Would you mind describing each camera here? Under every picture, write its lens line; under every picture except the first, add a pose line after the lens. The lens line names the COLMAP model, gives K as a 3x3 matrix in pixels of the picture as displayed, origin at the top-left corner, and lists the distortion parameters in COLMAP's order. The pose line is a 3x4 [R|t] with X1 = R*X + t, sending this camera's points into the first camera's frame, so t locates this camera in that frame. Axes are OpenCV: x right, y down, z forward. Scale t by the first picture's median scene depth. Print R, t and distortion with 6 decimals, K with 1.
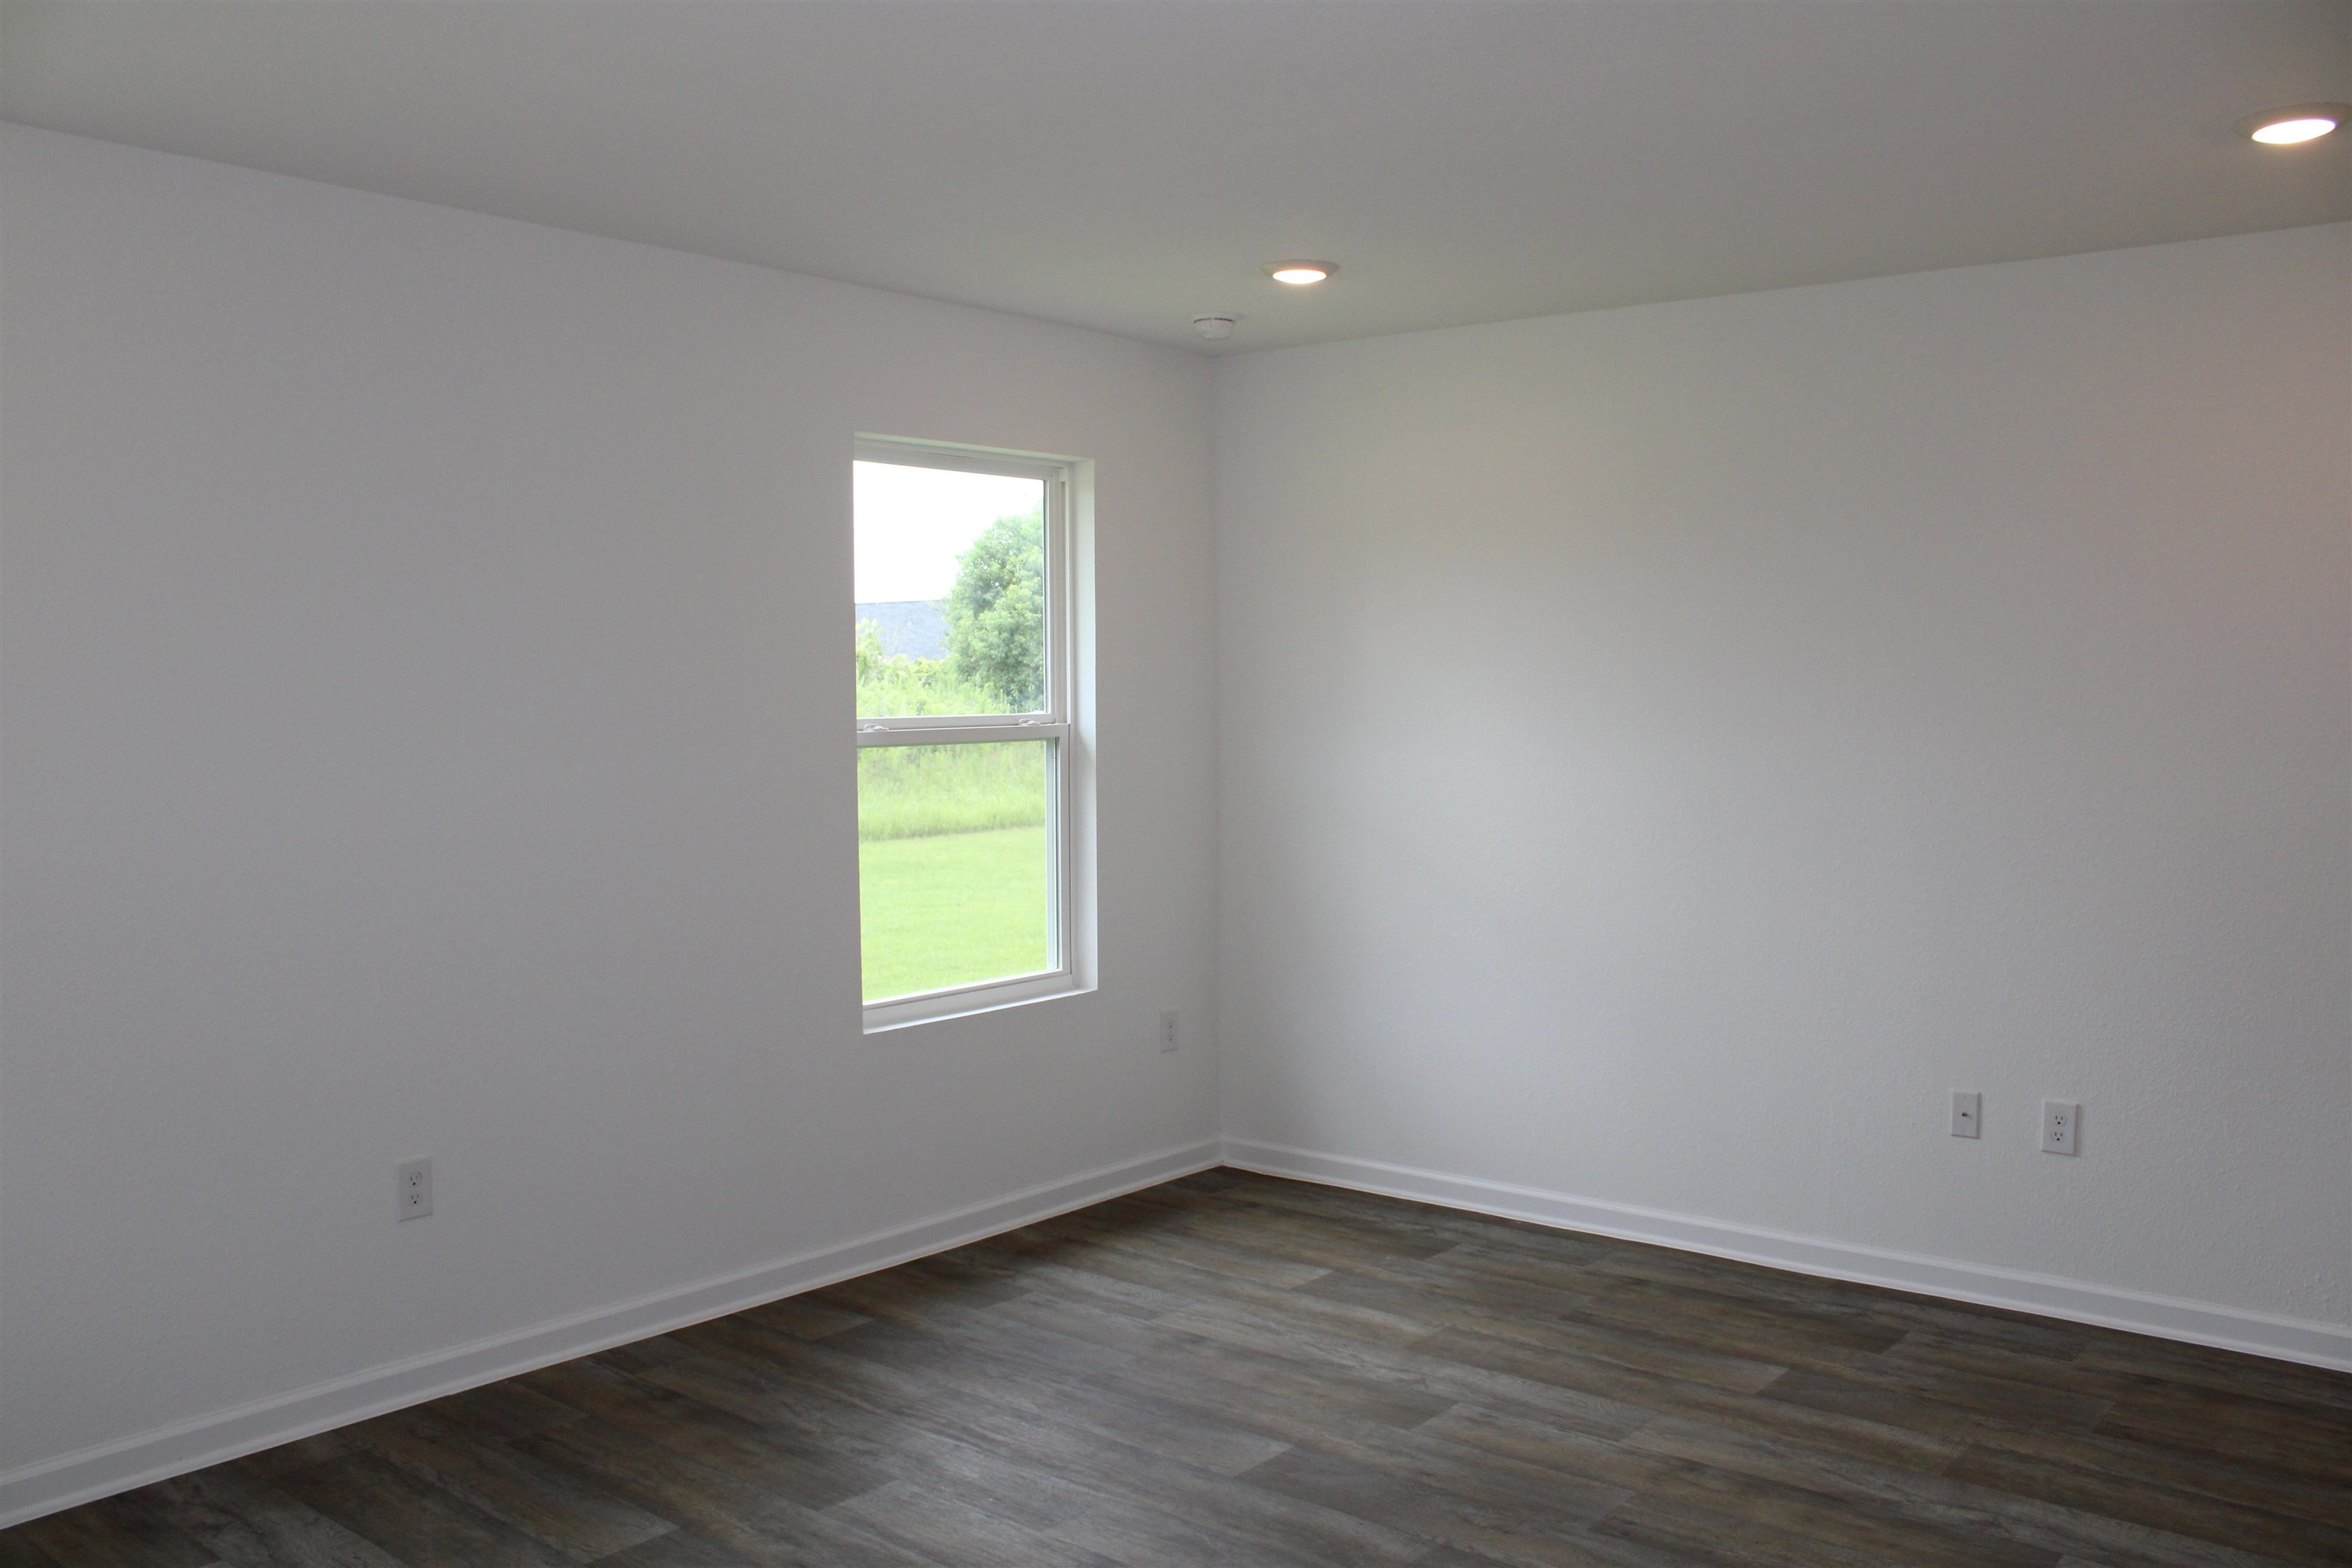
lens RADIAL K [[1960.9, 0, 1158.6], [0, 1960.9, 808.5], [0, 0, 1]] dist [-0.143416, 0.106325]
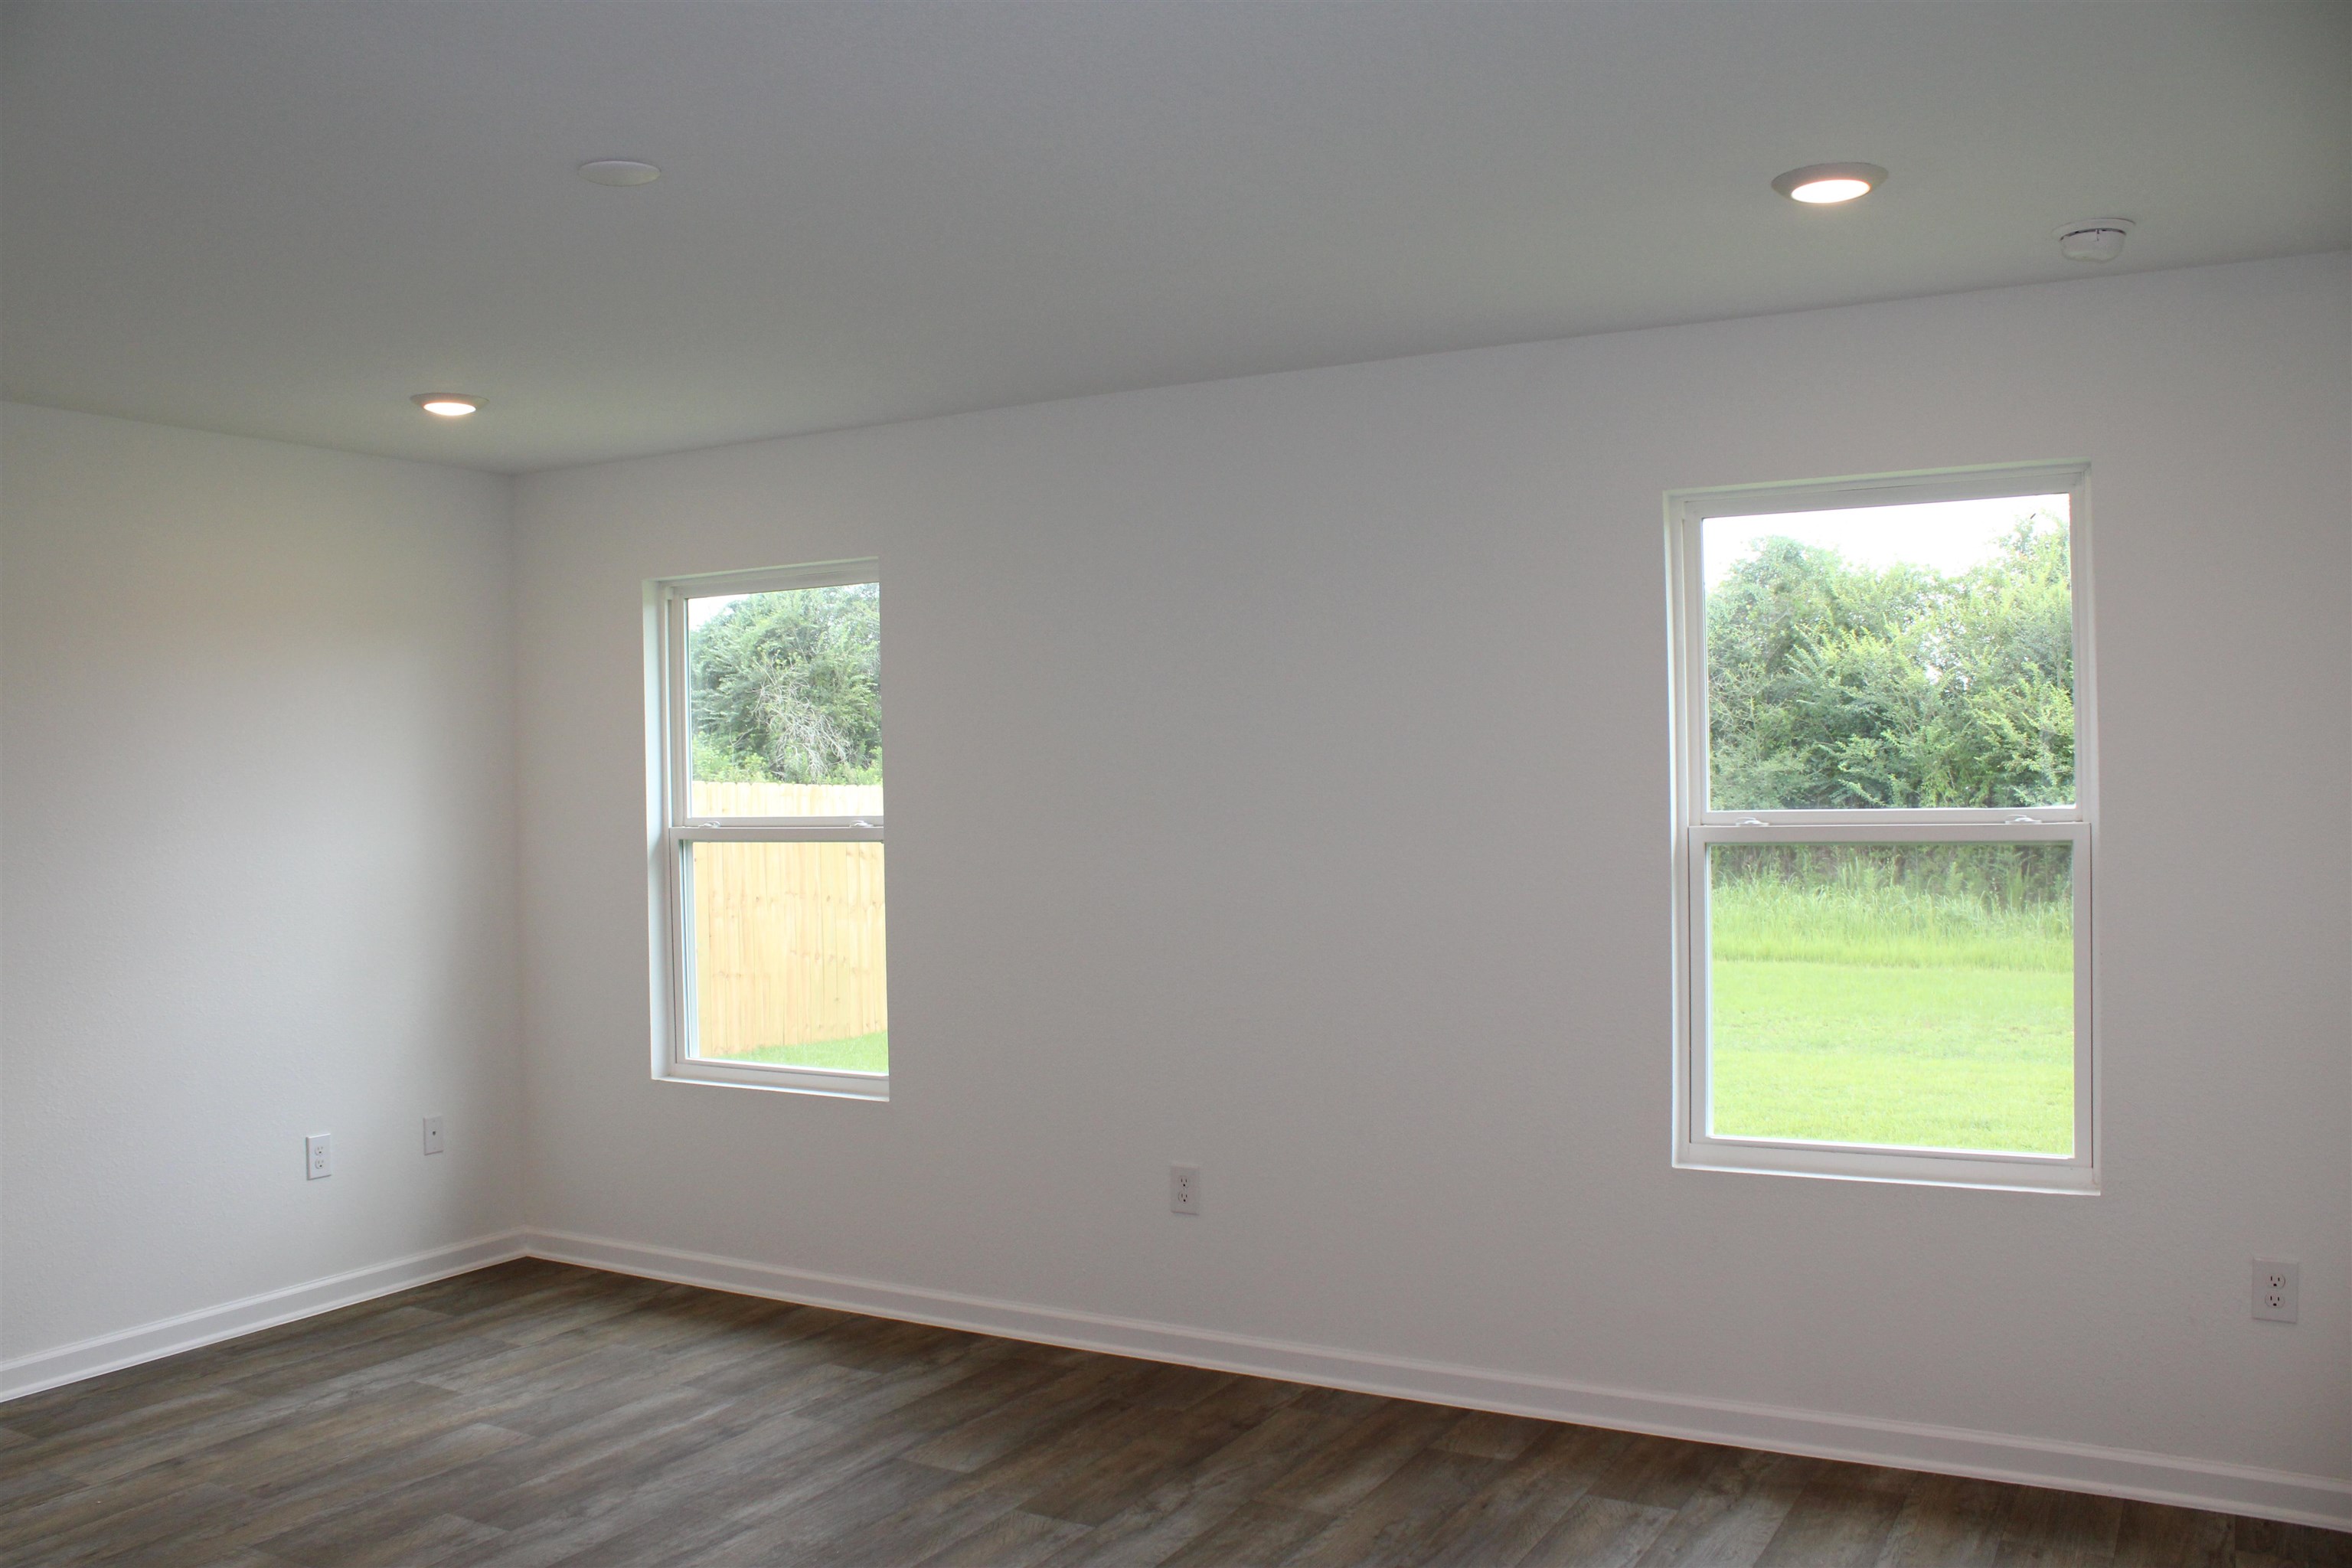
lens RADIAL K [[1960.9, 0, 1166.2], [0, 1960.9, 788.1], [0, 0, 1]] dist [-0.143416, 0.106325]
pose [[0.174087, 0.008992, -0.984689, 0.773844], [-0.046283, 0.998928, 0.000940, -0.053974], [0.983642, 0.045411, 0.174317, 0.704308]]
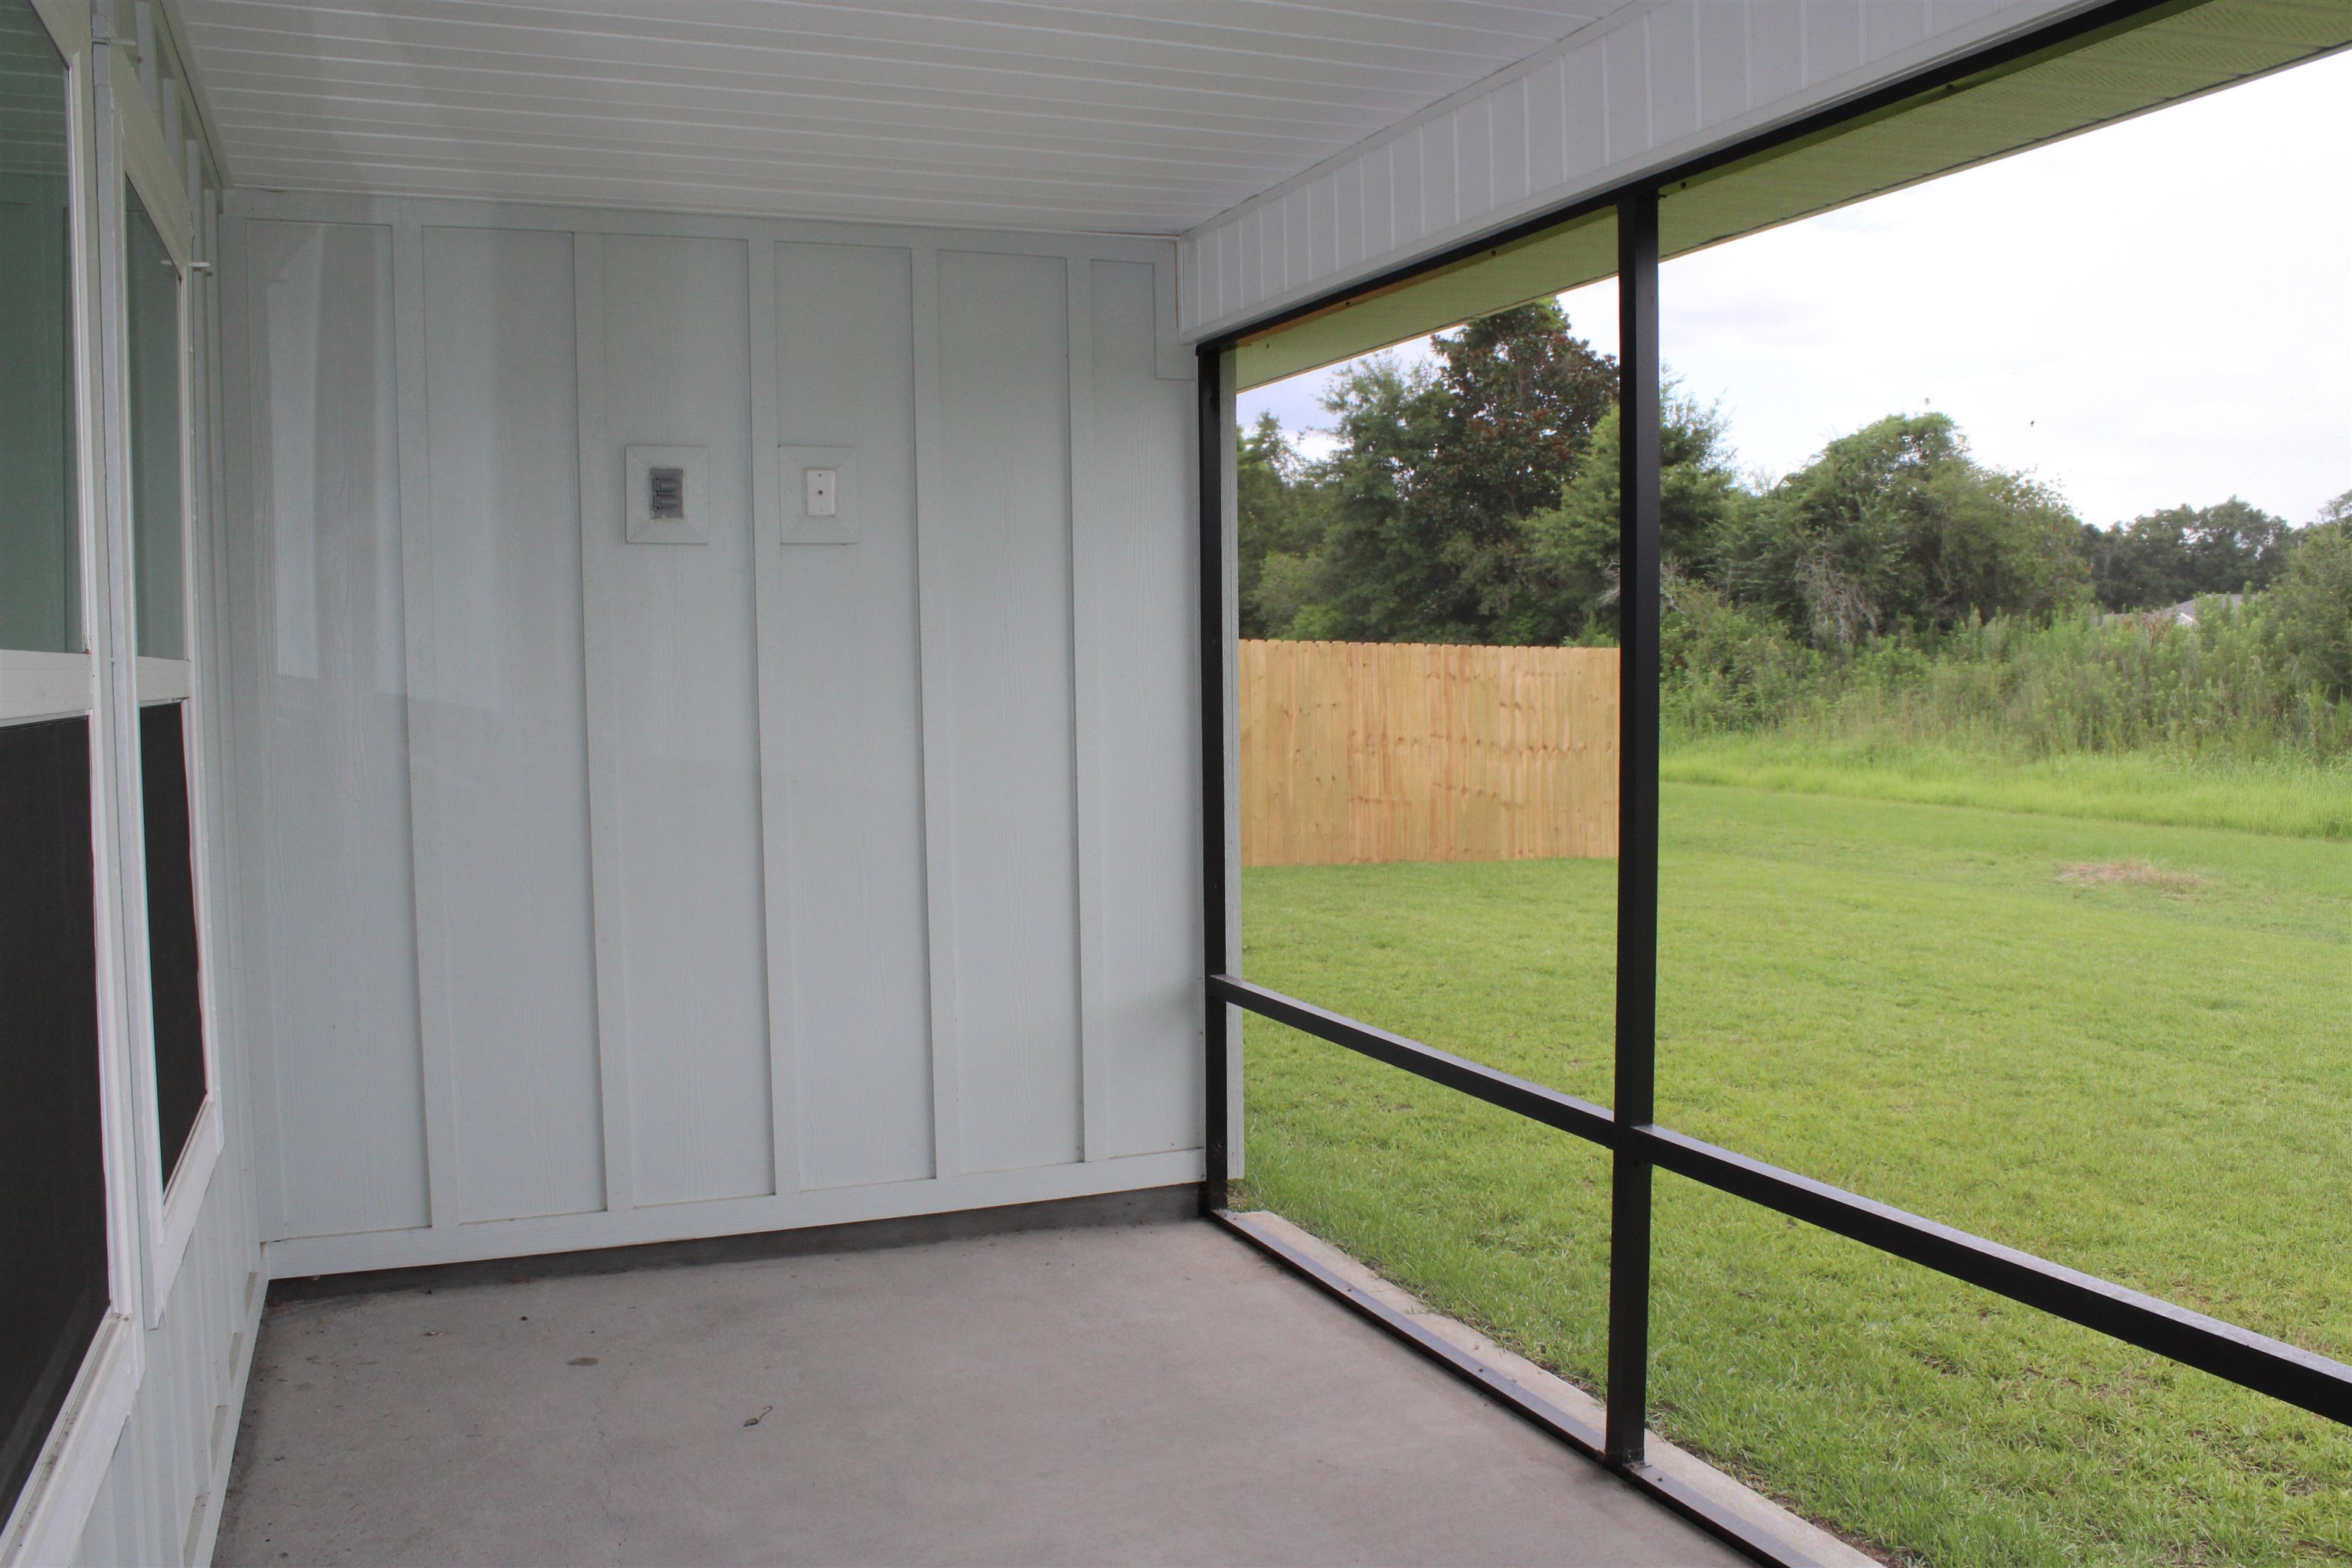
lens RADIAL K [[1960.9, 0, 1176.5], [0, 1960.9, 781.4], [0, 0, 1]] dist [-0.143416, 0.106325]
pose [[-0.486701, 0.063148, -0.871283, 0.872816], [-0.037228, 0.994978, 0.092909, -0.067060], [0.872775, 0.077655, -0.481906, 1.112610]]
